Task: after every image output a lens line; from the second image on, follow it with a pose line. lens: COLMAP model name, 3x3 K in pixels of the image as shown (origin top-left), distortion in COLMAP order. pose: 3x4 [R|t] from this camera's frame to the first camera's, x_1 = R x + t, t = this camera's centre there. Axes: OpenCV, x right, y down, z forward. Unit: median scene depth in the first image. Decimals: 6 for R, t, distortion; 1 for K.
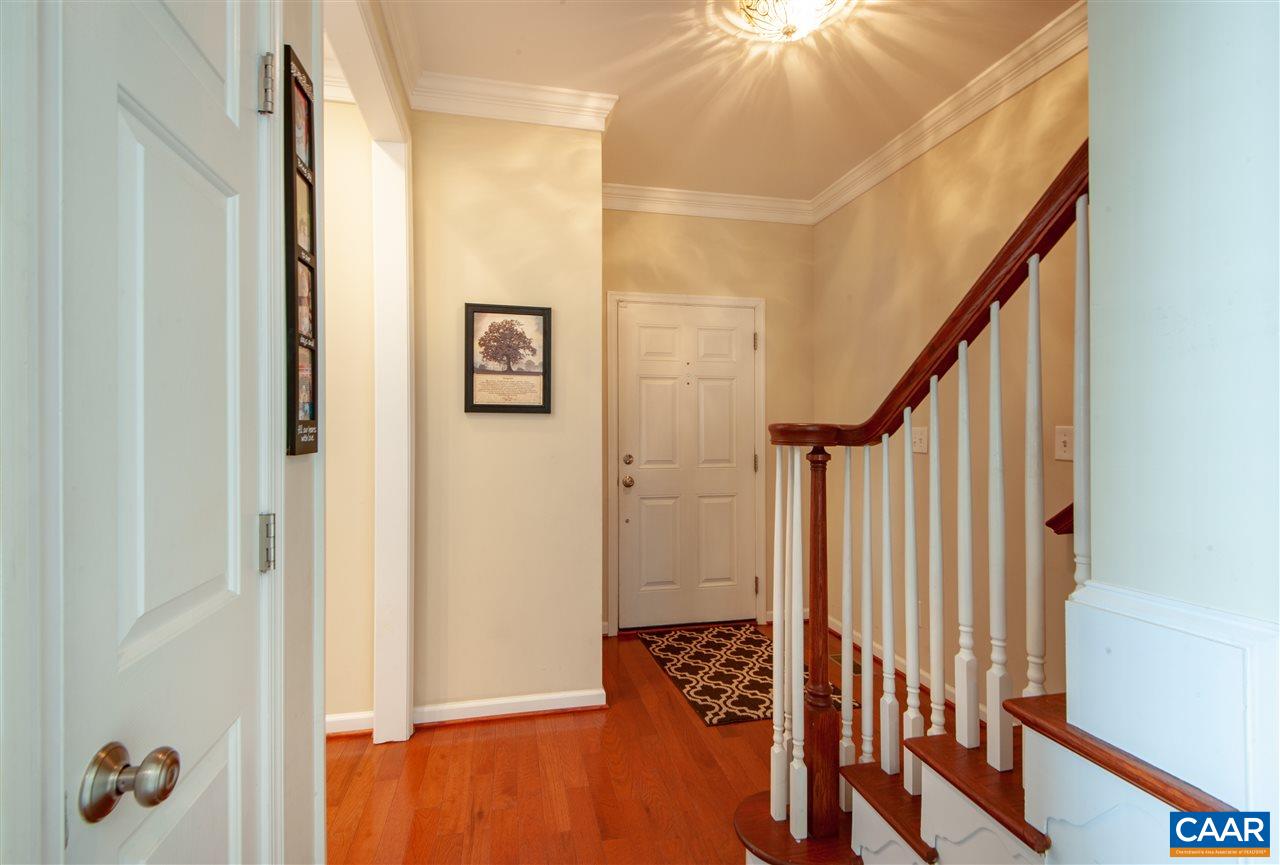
lens RADIAL K [[586.6, 0, 640.0], [0, 586.6, 430.7], [0, 0, 1]] dist [-0.018086, -0.000427]
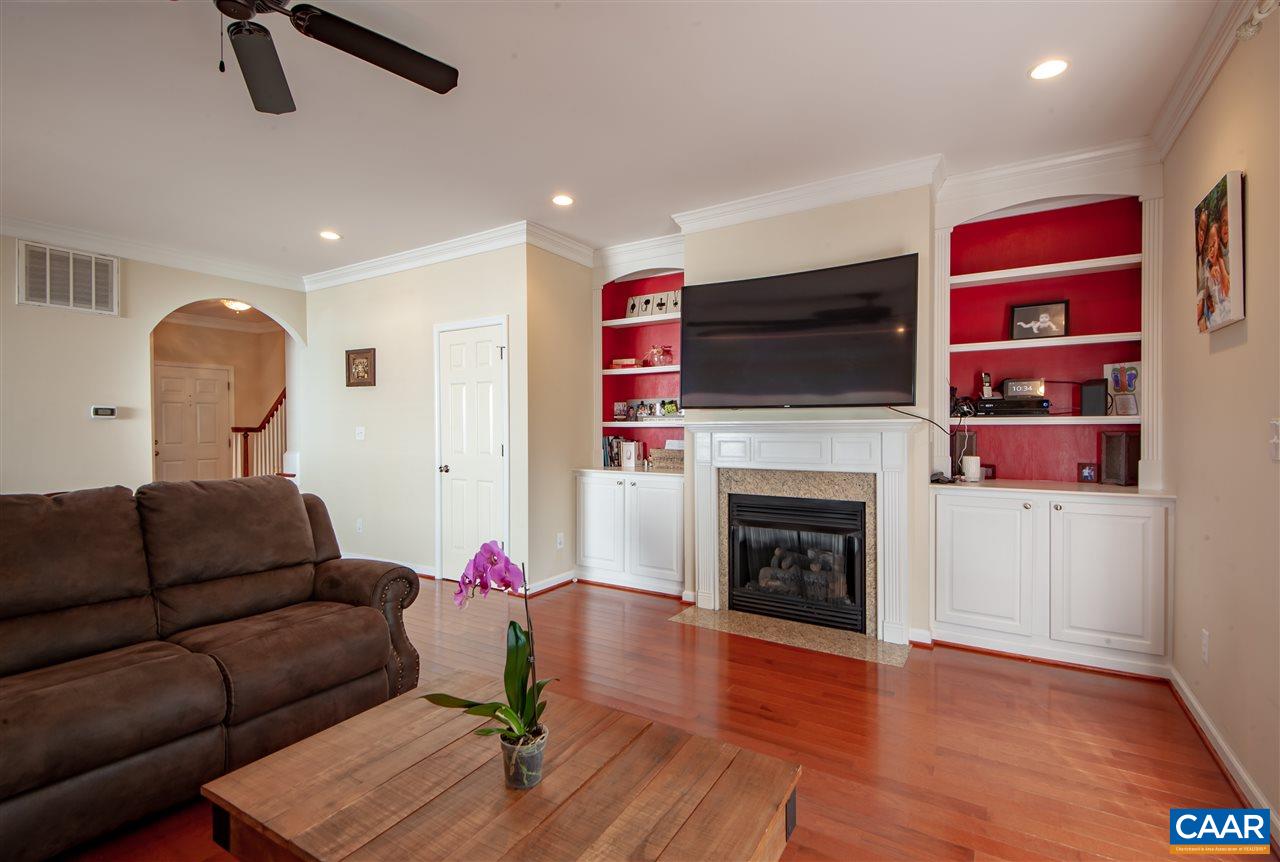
lens RADIAL K [[586.6, 0, 639.7], [0, 586.6, 429.2], [0, 0, 1]] dist [-0.018086, -0.000427]
pose [[0.692839, -0.008593, 0.721041, -0.743029], [0.002841, 0.999954, 0.009186, -0.026908], [-0.721087, -0.004316, 0.692831, -3.917515]]
